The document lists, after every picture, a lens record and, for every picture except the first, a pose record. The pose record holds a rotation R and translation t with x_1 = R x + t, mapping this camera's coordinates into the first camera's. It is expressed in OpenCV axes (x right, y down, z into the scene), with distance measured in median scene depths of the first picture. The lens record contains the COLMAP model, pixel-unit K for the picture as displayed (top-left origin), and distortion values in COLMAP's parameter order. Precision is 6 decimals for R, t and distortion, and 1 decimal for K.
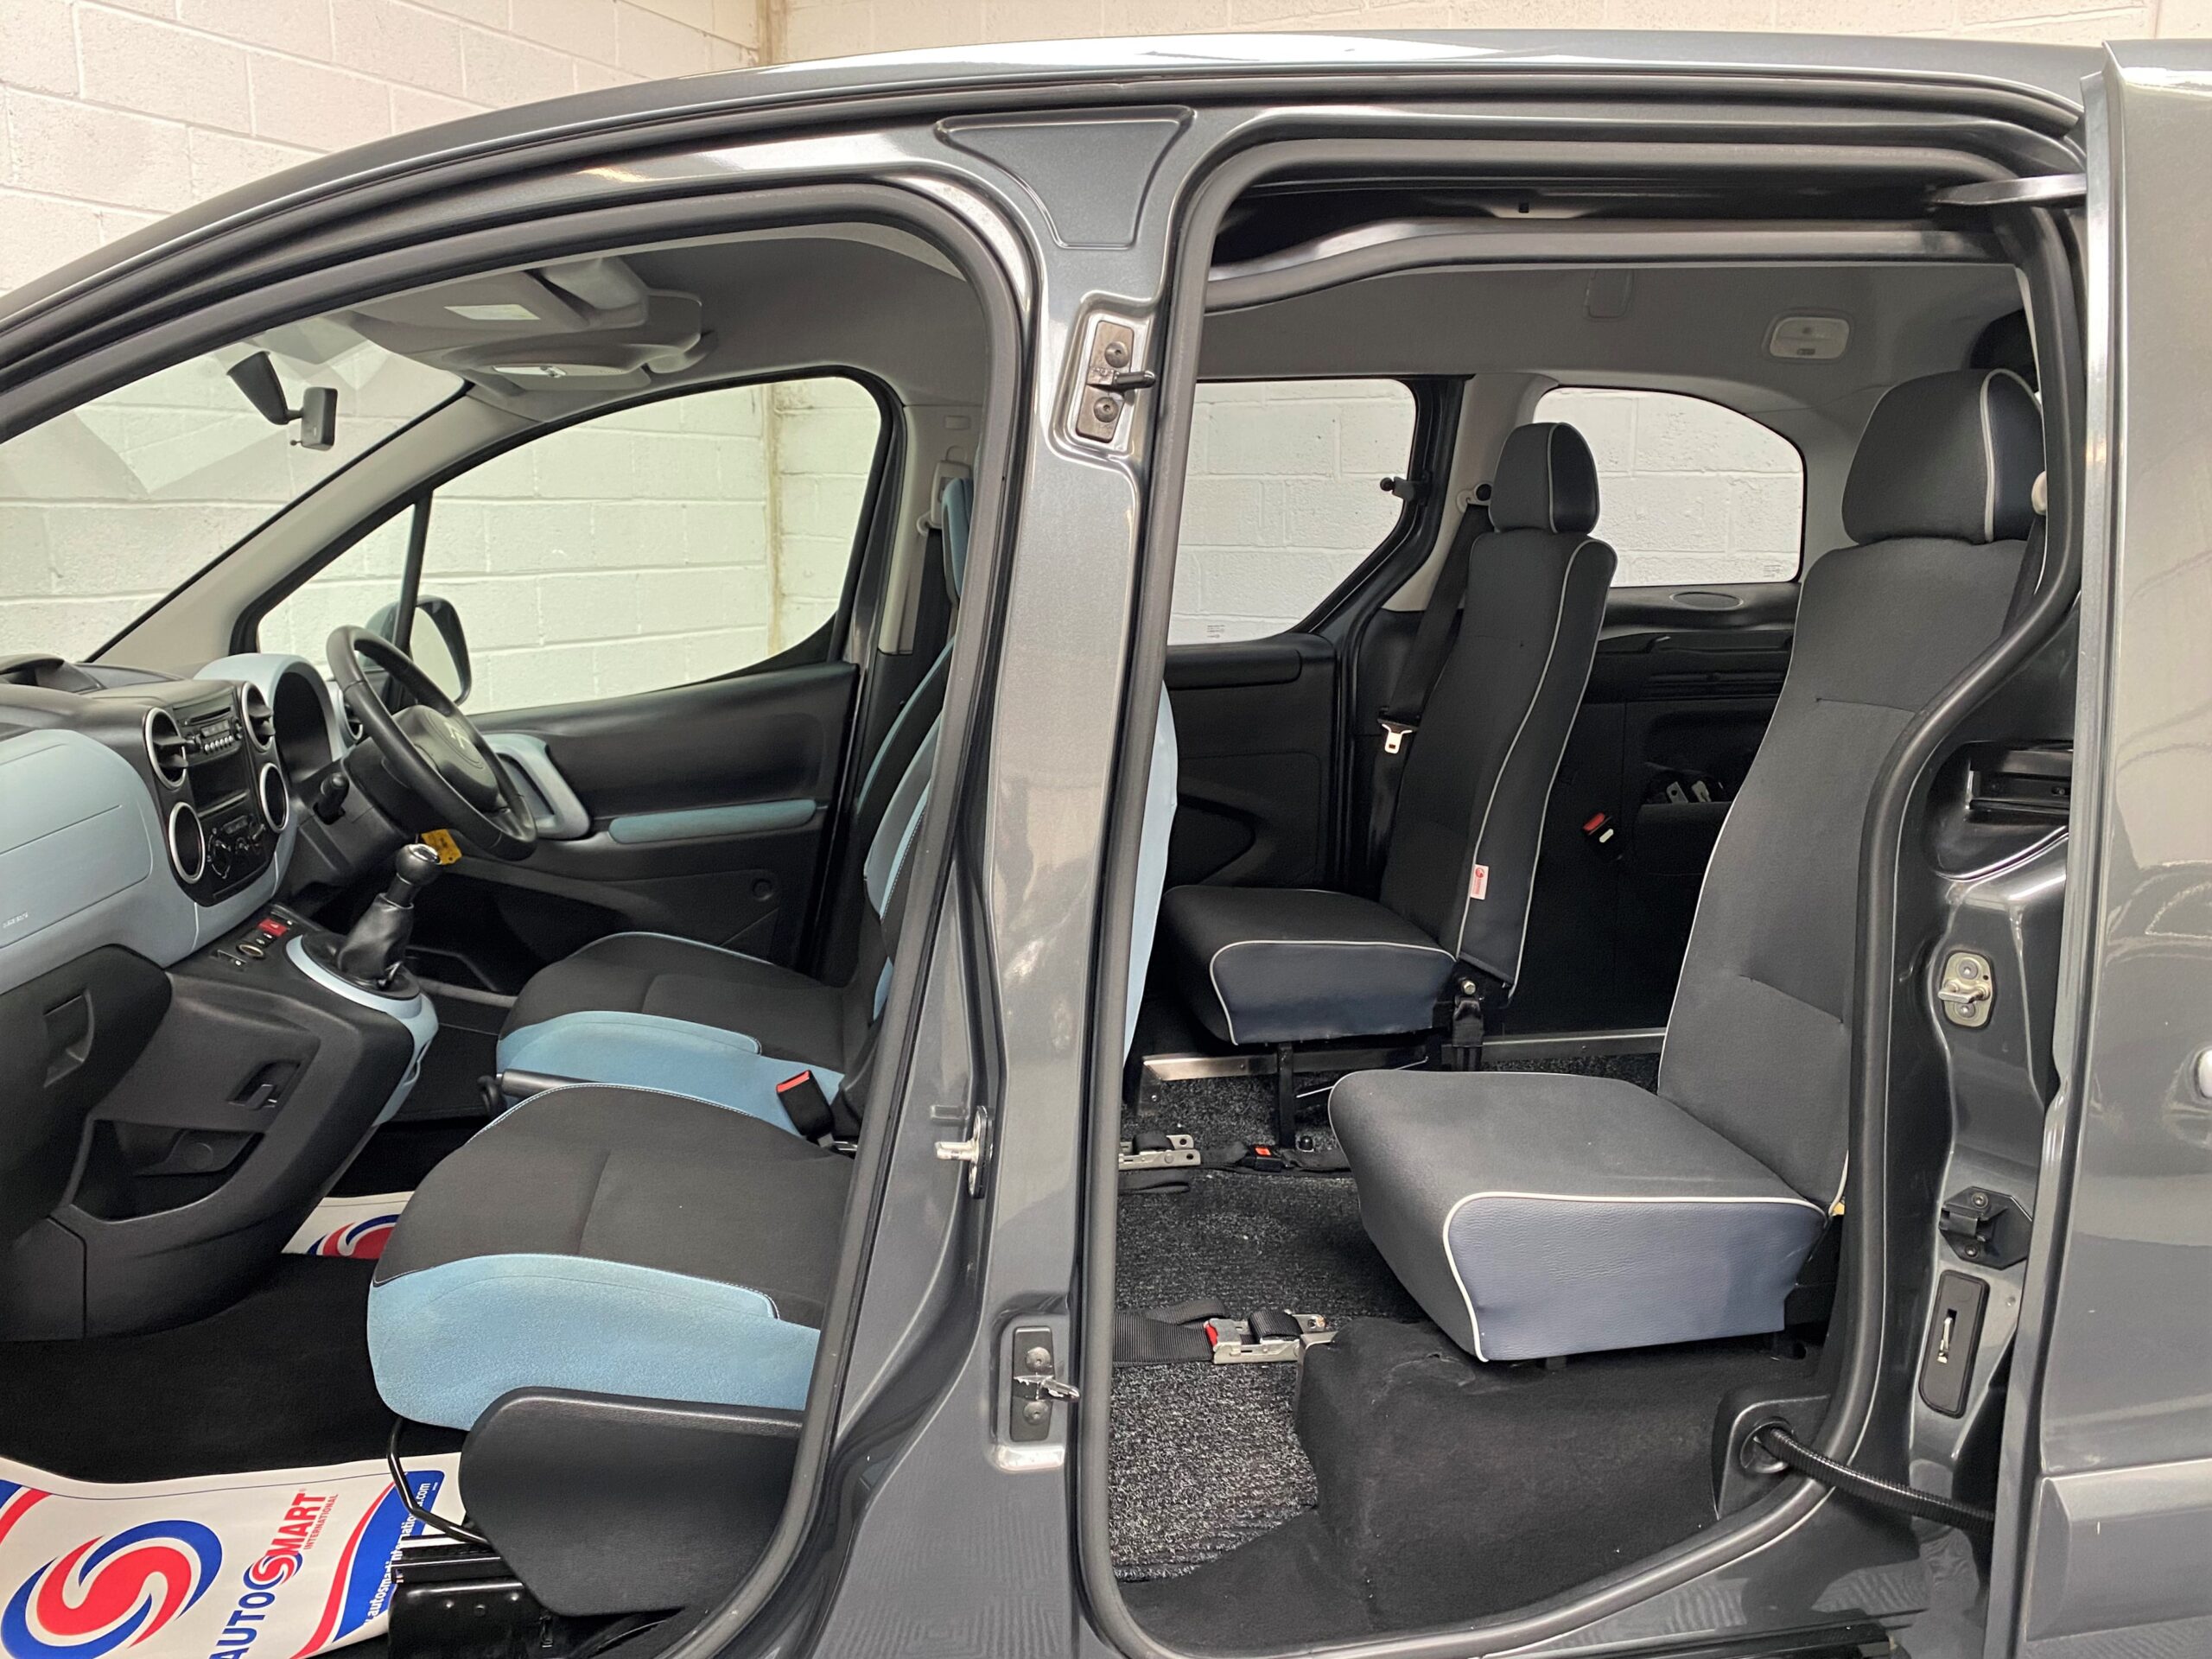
lens RADIAL K [[1726.9, 0, 1106.0], [0, 1726.9, 829.5], [0, 0, 1]] dist [0.037046, -0.023633]
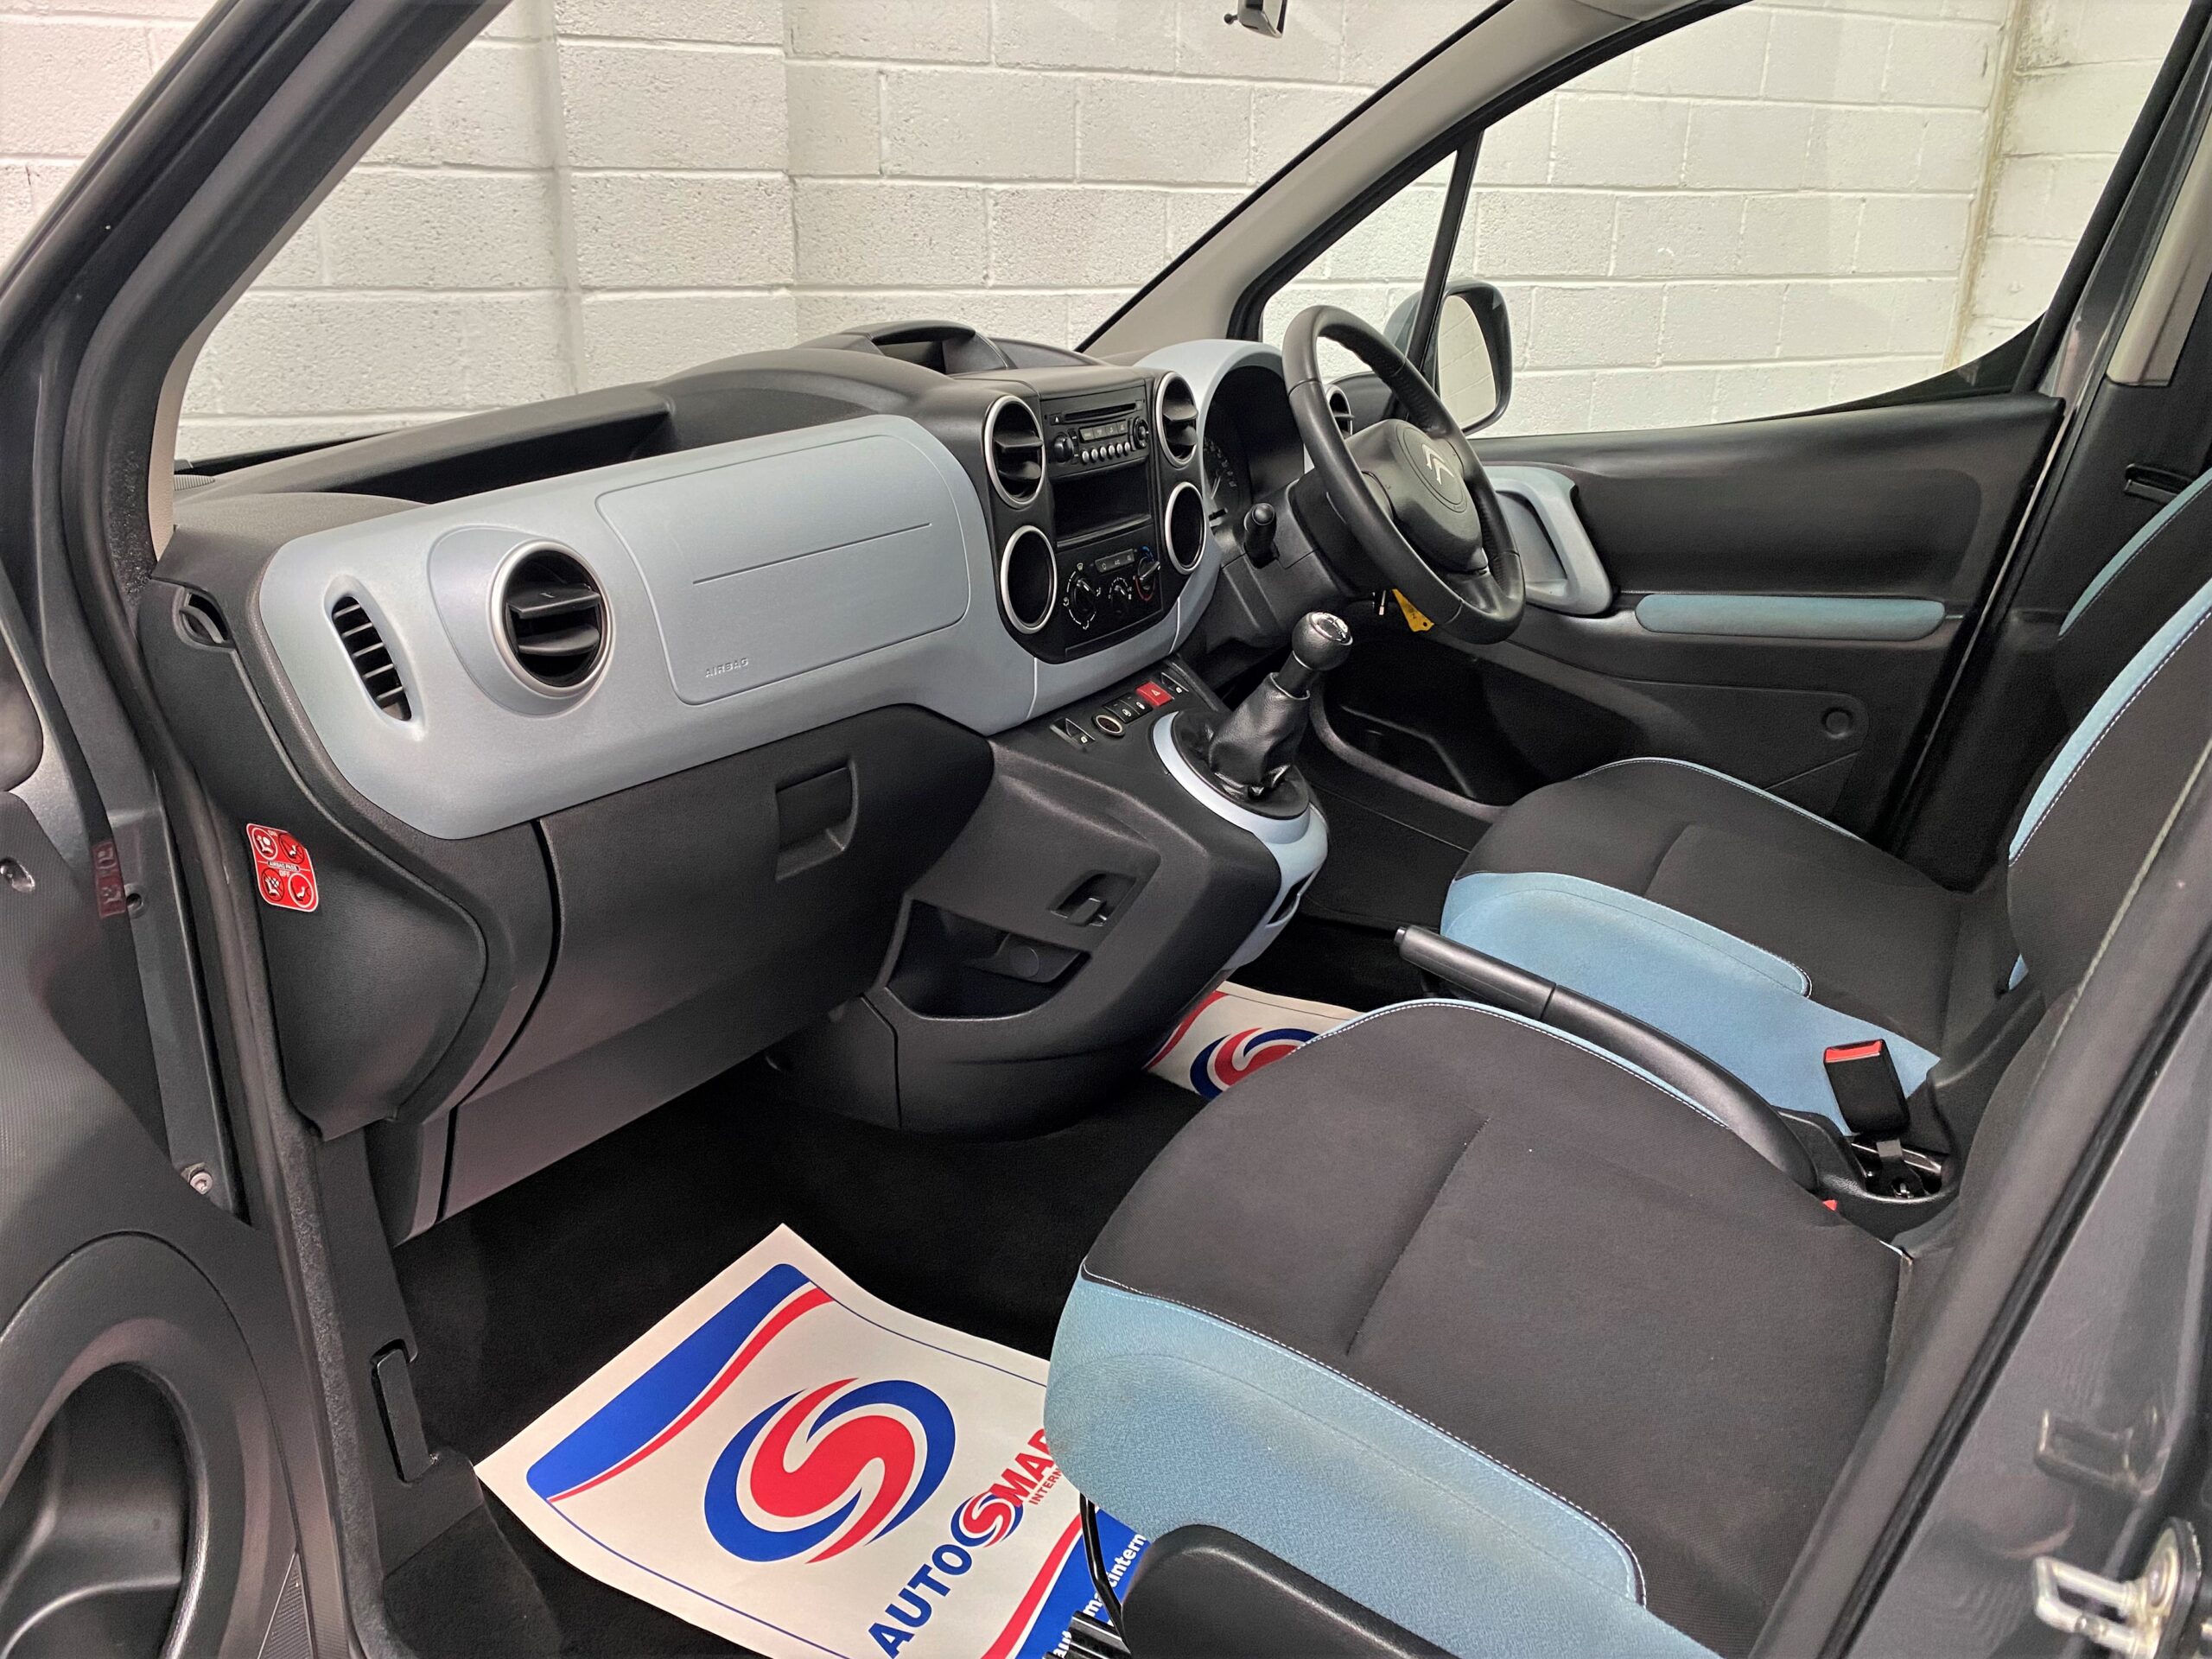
lens RADIAL K [[1687.9, 0, 1106.0], [0, 1687.9, 827.6], [0, 0, 1]] dist [0.054324, -0.063055]
pose [[0.801286, 0.204285, -0.562324, -0.054927], [-0.115870, 0.975092, 0.189128, -0.027066], [0.586954, -0.086389, 0.804998, 0.371033]]
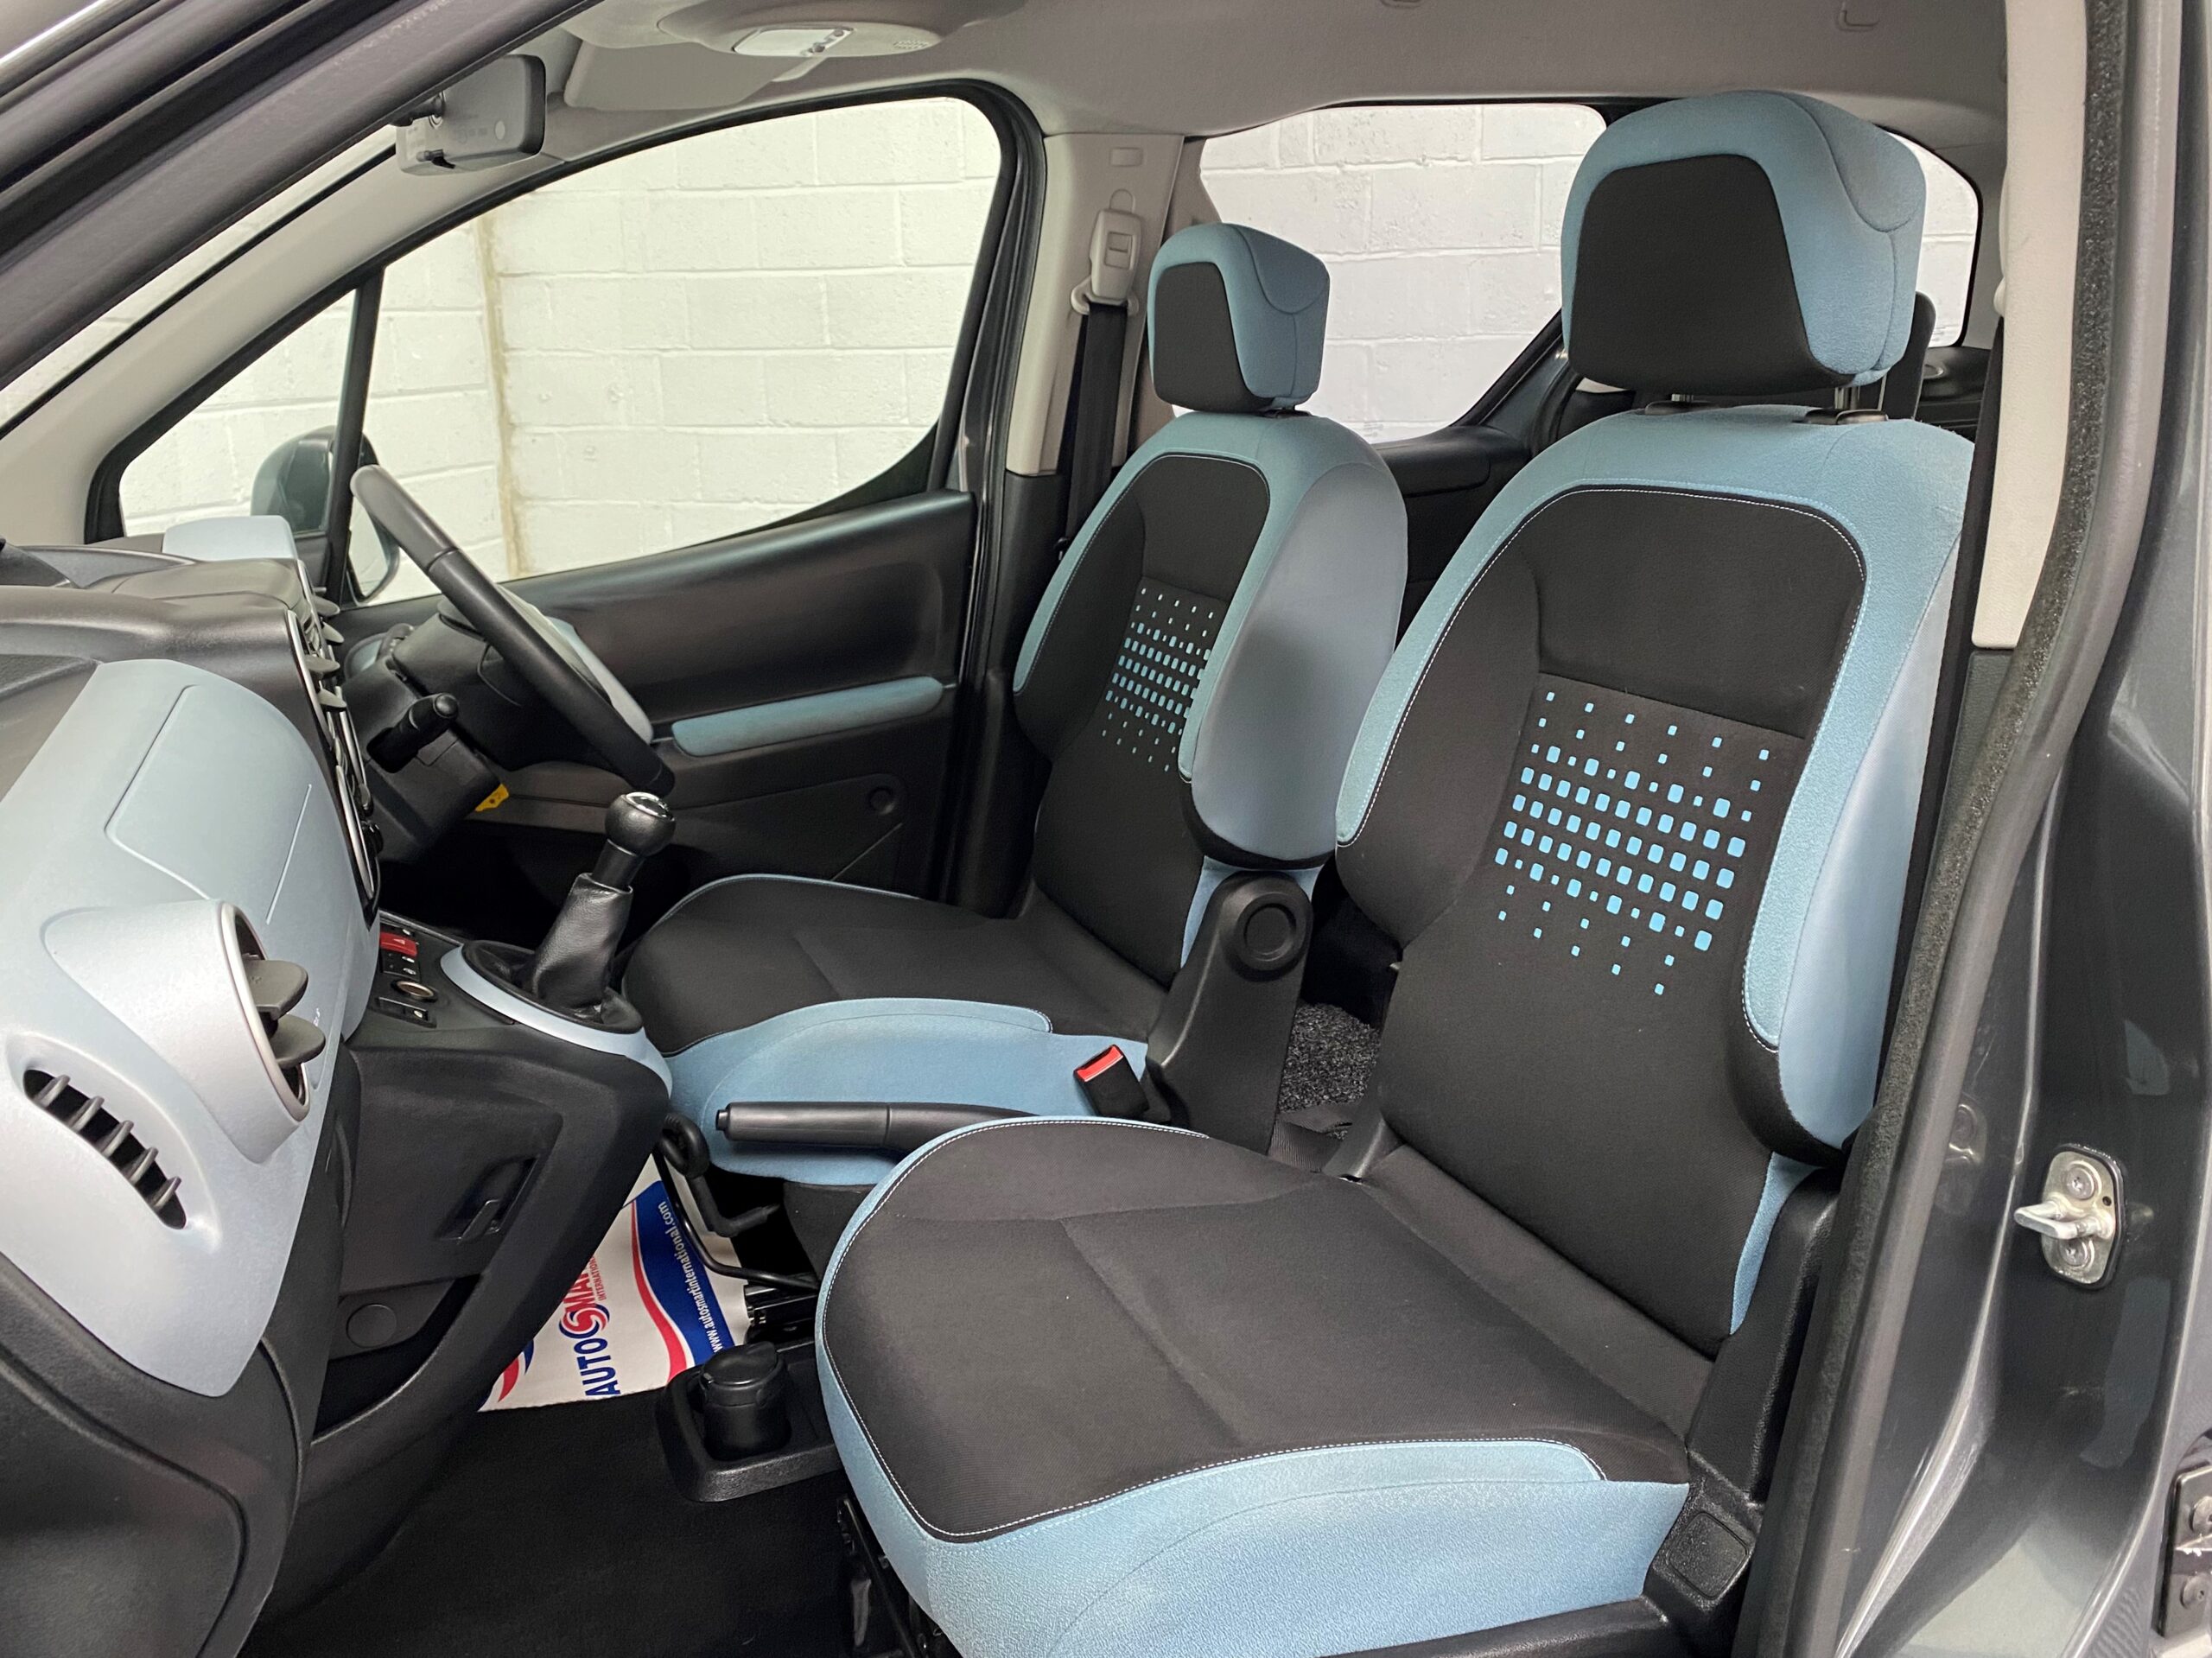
lens RADIAL K [[1777.0, 0, 1167.3], [0, 1777.0, 778.0], [0, 0, 1]] dist [0.066682, -0.144944]
pose [[0.965792, -0.092594, 0.242223, -0.364516], [0.076220, 0.994180, 0.076141, -0.033429], [-0.247863, -0.055074, 0.967228, 0.301534]]
